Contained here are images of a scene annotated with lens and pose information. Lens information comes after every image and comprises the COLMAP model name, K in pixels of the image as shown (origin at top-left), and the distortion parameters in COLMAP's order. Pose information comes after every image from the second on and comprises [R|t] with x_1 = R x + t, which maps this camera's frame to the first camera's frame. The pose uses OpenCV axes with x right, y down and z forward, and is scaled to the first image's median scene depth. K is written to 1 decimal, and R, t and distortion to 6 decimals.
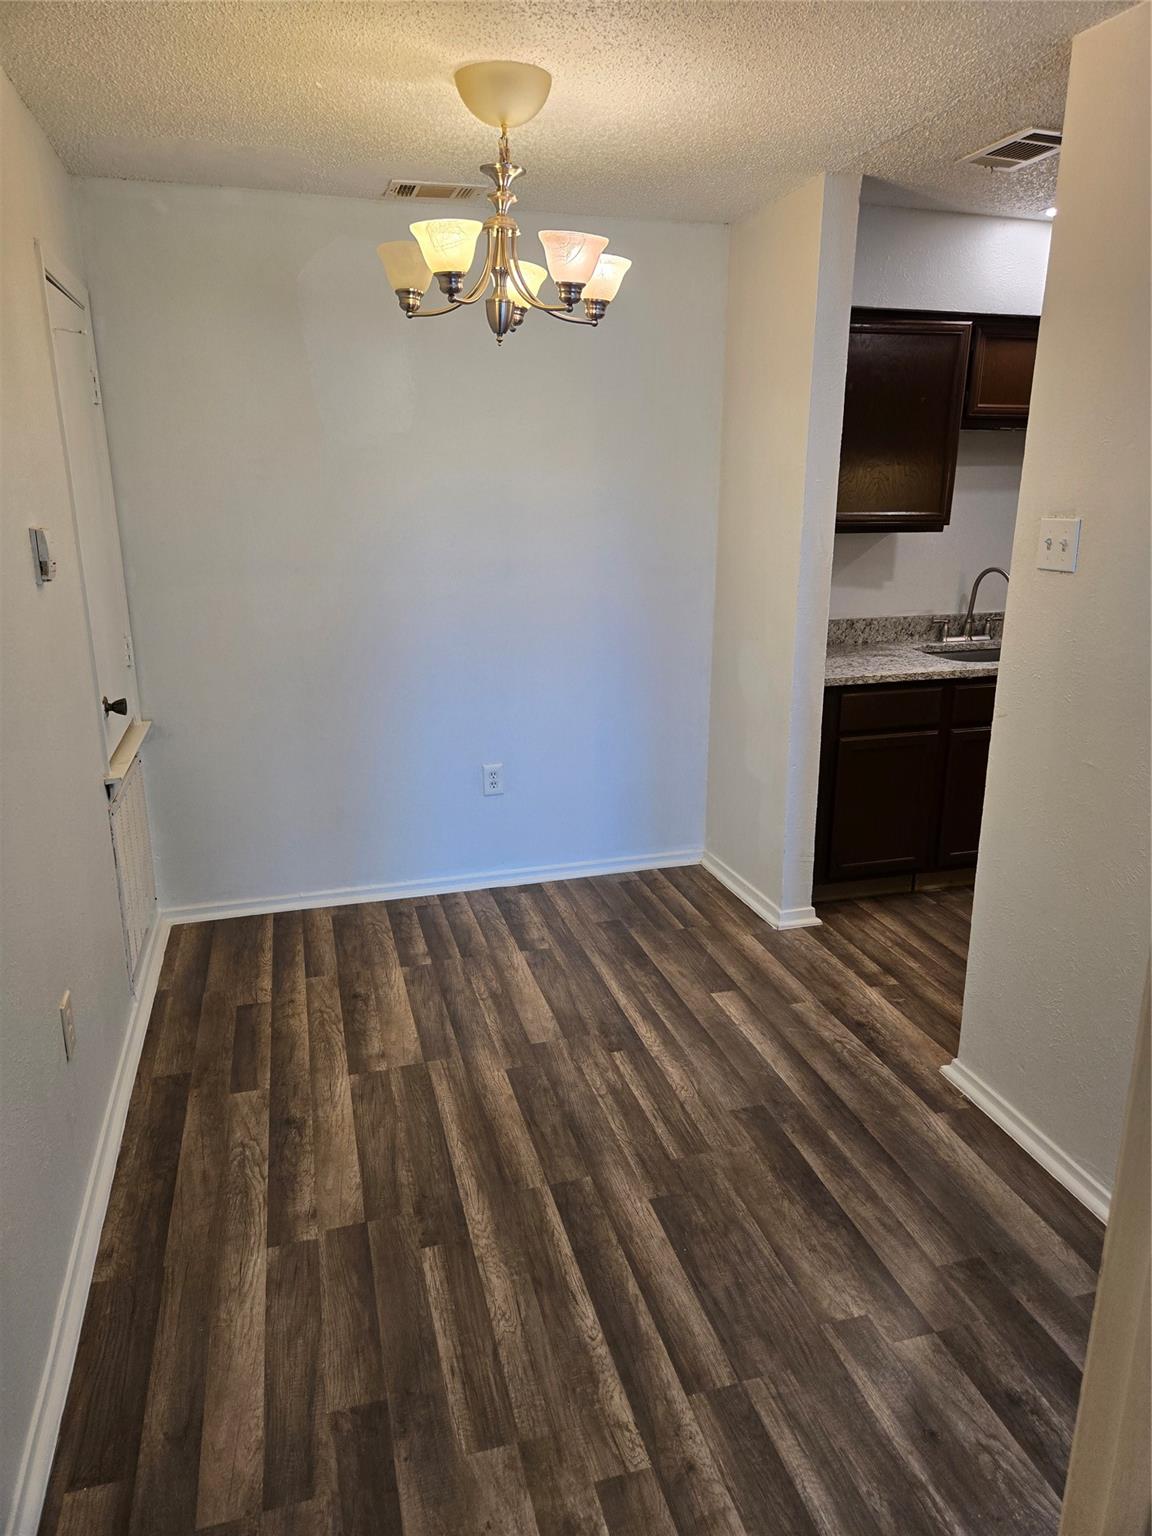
lens RADIAL K [[1027.6, 0, 593.2], [0, 1027.6, 762.7], [0, 0, 1]] dist [0.072220, -0.060589]
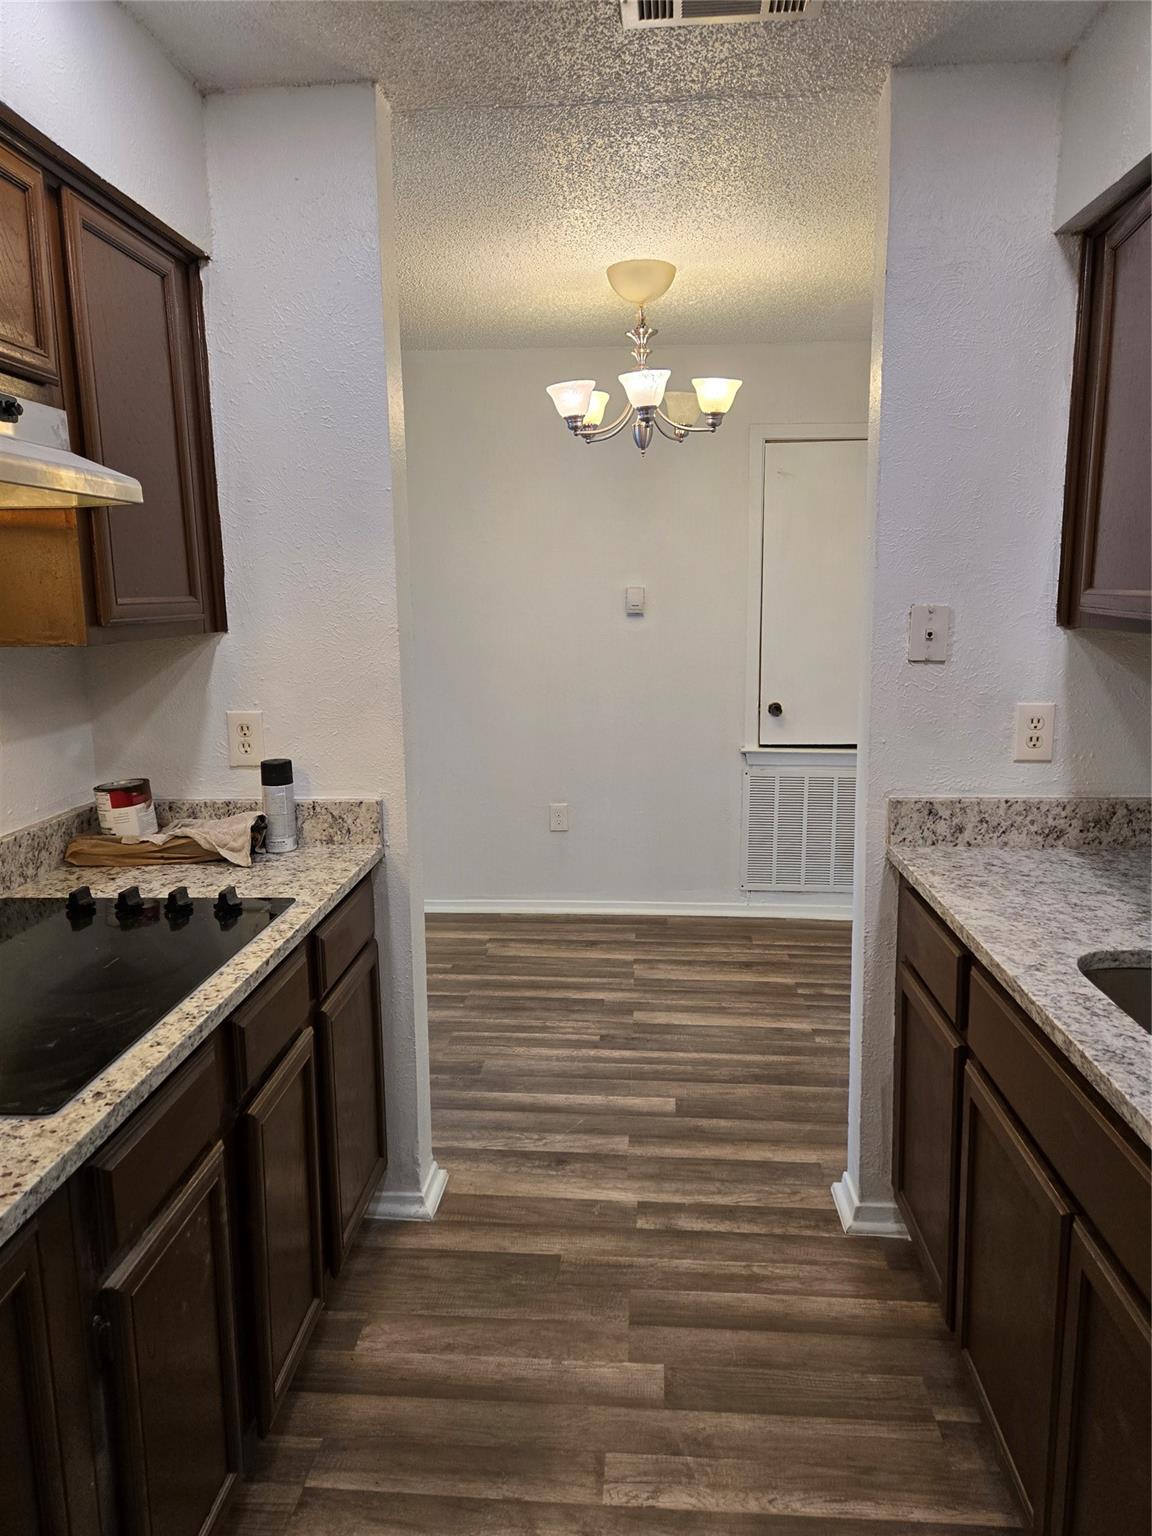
lens RADIAL K [[1027.6, 0, 579.0], [0, 1027.6, 756.8], [0, 0, 1]] dist [0.072220, -0.060589]
pose [[-0.353155, 0.151539, -0.923211, 1.083991], [-0.246148, 0.936978, 0.247957, -0.304632], [0.902603, 0.314814, -0.293597, 1.260839]]
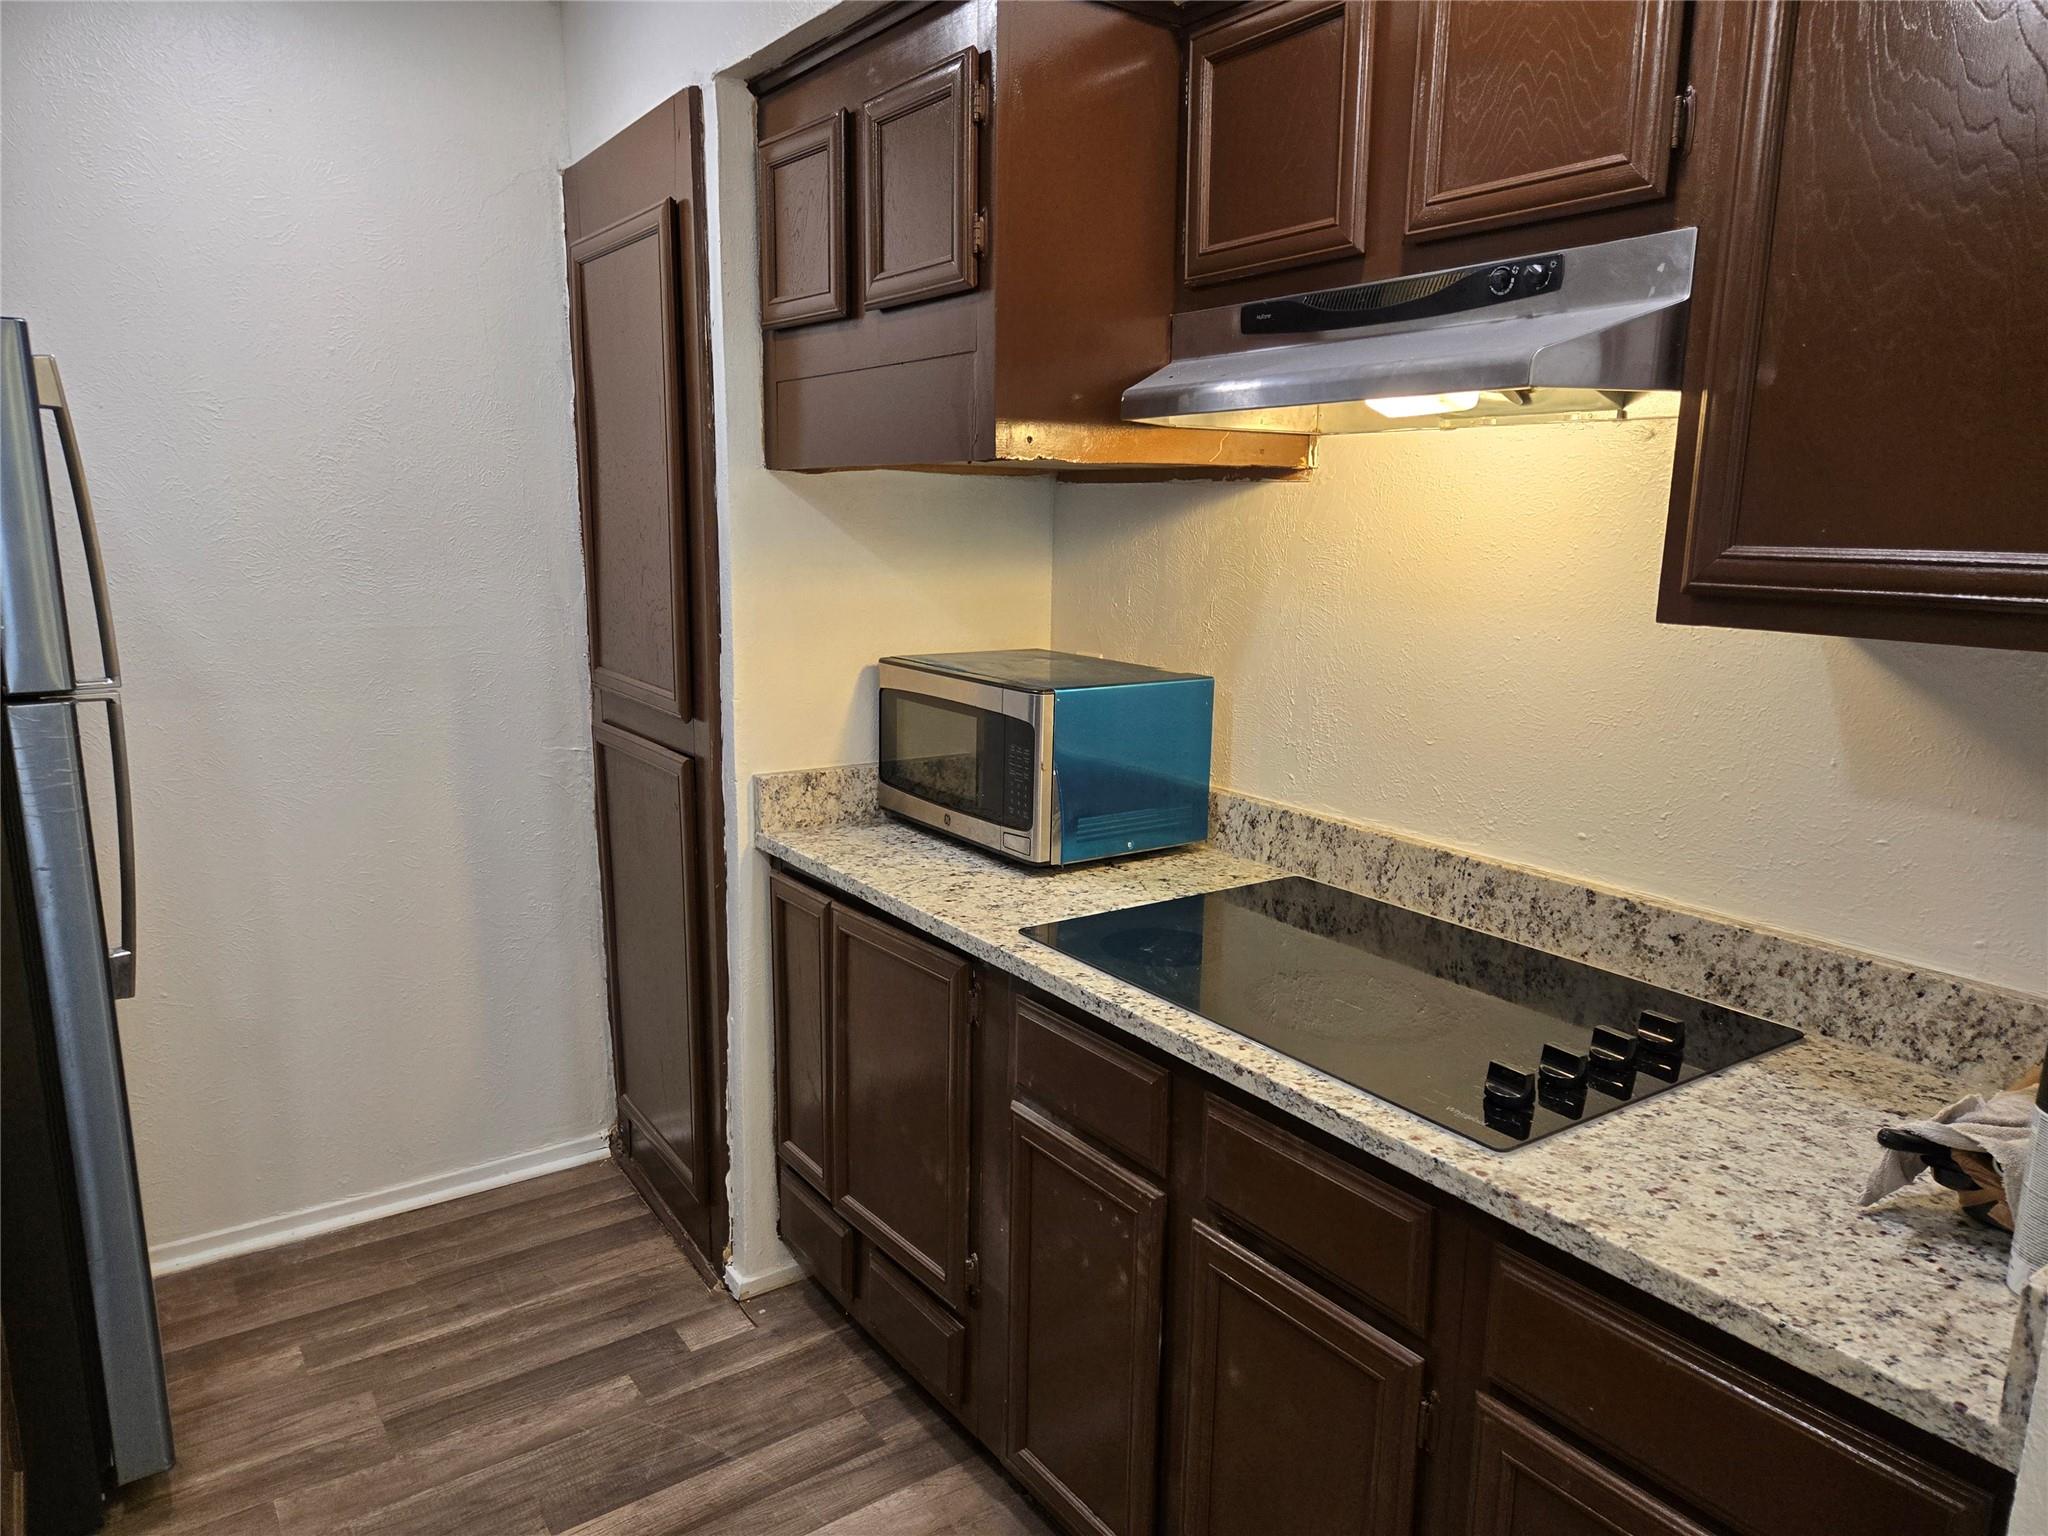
lens RADIAL K [[1370.1, 0, 1031.7], [0, 1370.1, 775.2], [0, 0, 1]] dist [0.072220, -0.060589]
pose [[-0.313790, -0.188363, 0.930621, 0.199592], [0.239972, 0.932572, 0.269673, -0.277687], [-0.918667, 0.307944, -0.247430, 1.140598]]
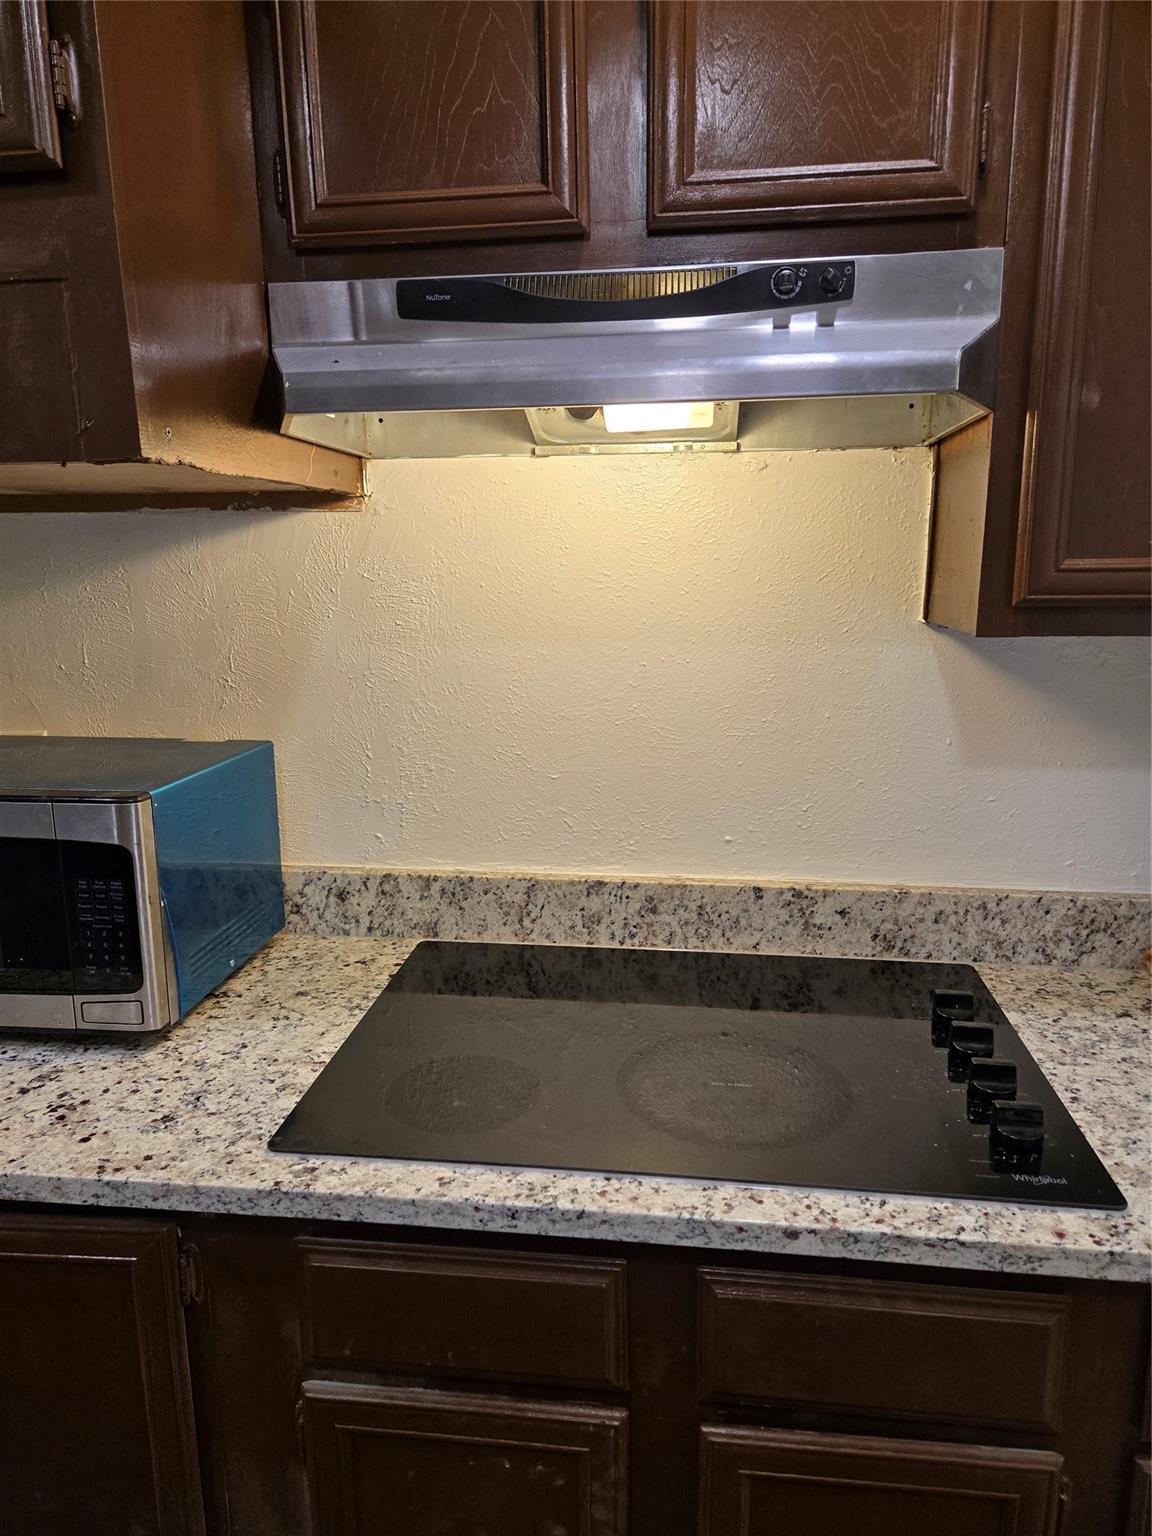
lens RADIAL K [[1027.6, 0, 577.2], [0, 1027.6, 773.7], [0, 0, 1]] dist [0.072220, -0.060589]
pose [[-0.912540, -0.078155, 0.401451, 0.580793], [0.115937, 0.891876, 0.437168, -0.282628], [-0.392211, 0.445476, -0.804811, 1.189987]]
